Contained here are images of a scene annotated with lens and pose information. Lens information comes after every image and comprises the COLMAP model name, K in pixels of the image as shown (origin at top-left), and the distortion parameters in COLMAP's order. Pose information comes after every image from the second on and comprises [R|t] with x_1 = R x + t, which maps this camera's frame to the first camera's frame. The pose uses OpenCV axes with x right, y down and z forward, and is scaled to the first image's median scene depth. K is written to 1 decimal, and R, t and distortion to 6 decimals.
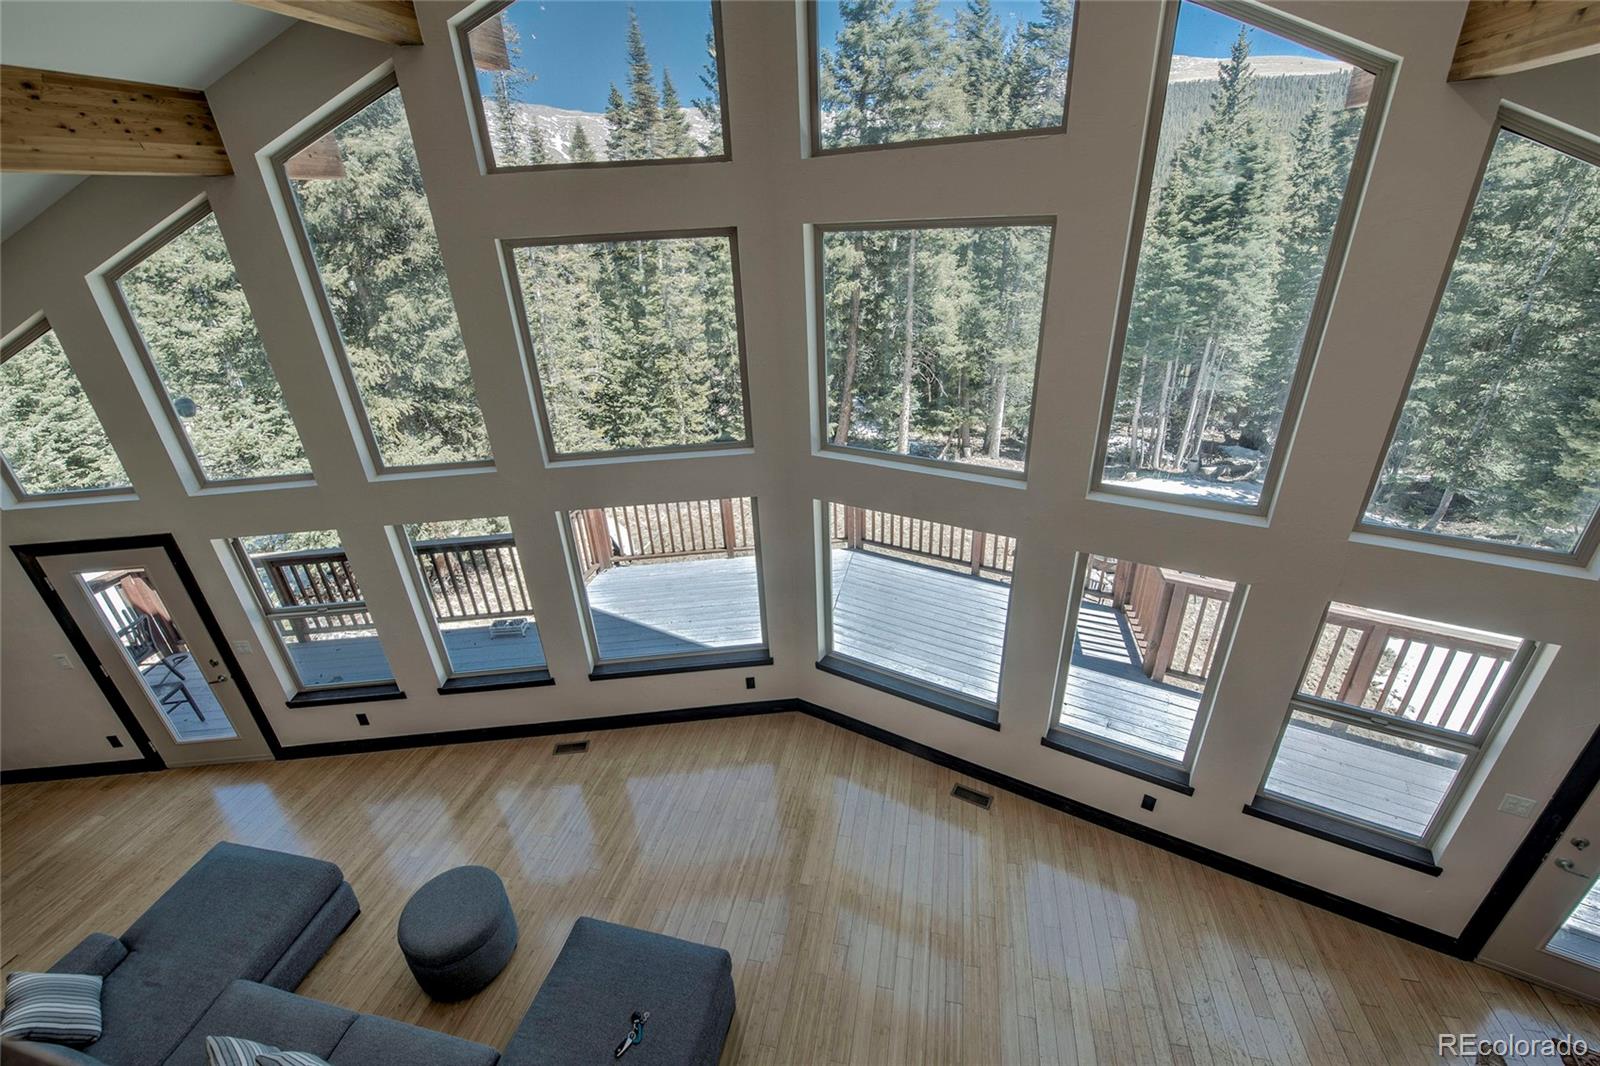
lens RADIAL K [[648.1, 0, 790.3], [0, 648.1, 539.6], [0, 0, 1]] dist [-0.018516, -0.000207]
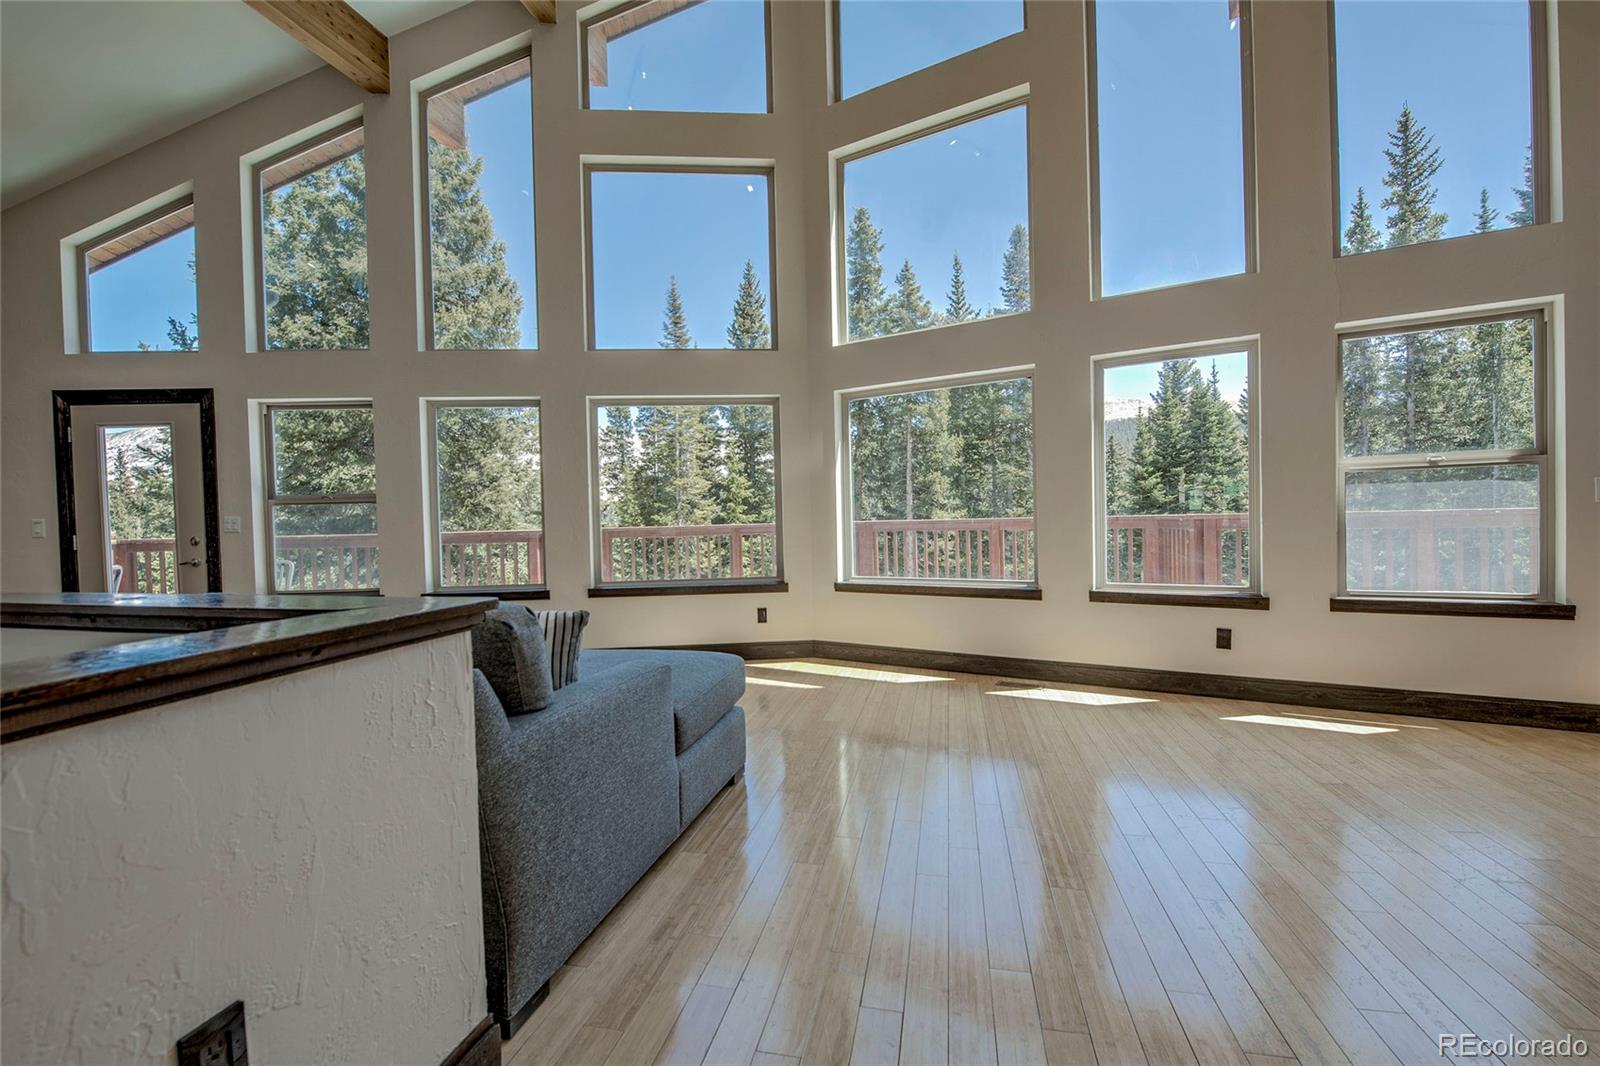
lens RADIAL K [[664.4, 0, 790.0], [0, 664.4, 532.5], [0, 0, 1]] dist [-0.017547, -0.000928]
pose [[0.999721, 0.023109, -0.004926, -0.025321], [-0.023045, 0.907615, -0.419169, 0.626993], [-0.005216, 0.419166, 0.907895, 0.127640]]
